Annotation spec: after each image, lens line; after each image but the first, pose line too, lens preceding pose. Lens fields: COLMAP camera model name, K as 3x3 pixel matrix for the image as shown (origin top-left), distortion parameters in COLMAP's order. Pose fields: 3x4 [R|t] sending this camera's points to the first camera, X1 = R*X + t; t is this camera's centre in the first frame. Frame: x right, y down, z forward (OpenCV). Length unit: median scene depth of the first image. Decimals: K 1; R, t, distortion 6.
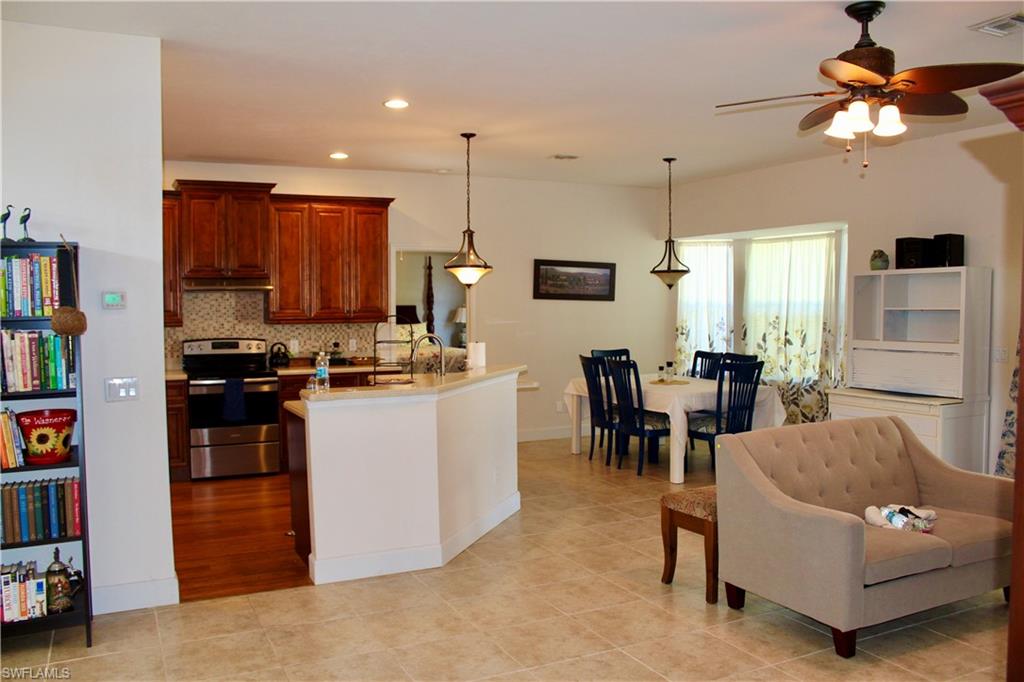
lens RADIAL K [[855.5, 0, 512.0], [0, 855.5, 341.0], [0, 0, 1]] dist [-0.163650, 0.162350]
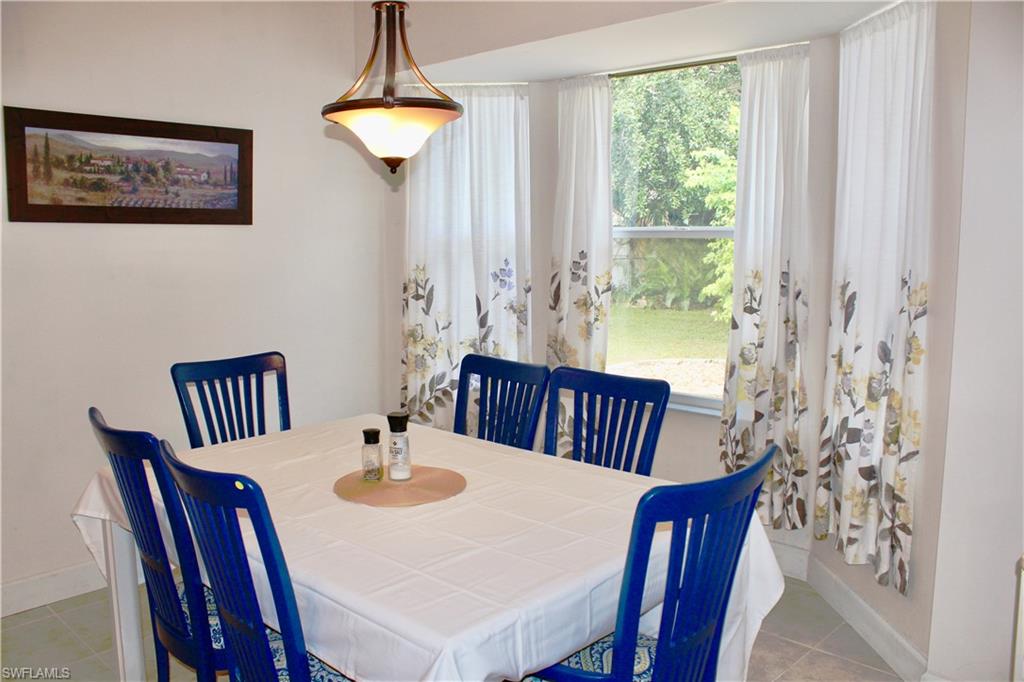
lens RADIAL K [[855.5, 0, 512.0], [0, 855.5, 341.0], [0, 0, 1]] dist [-0.163650, 0.162350]
pose [[0.944383, -0.048101, 0.325312, 0.106723], [0.021625, 0.996187, 0.084519, -0.023434], [-0.328137, -0.072783, 0.941822, 0.594596]]
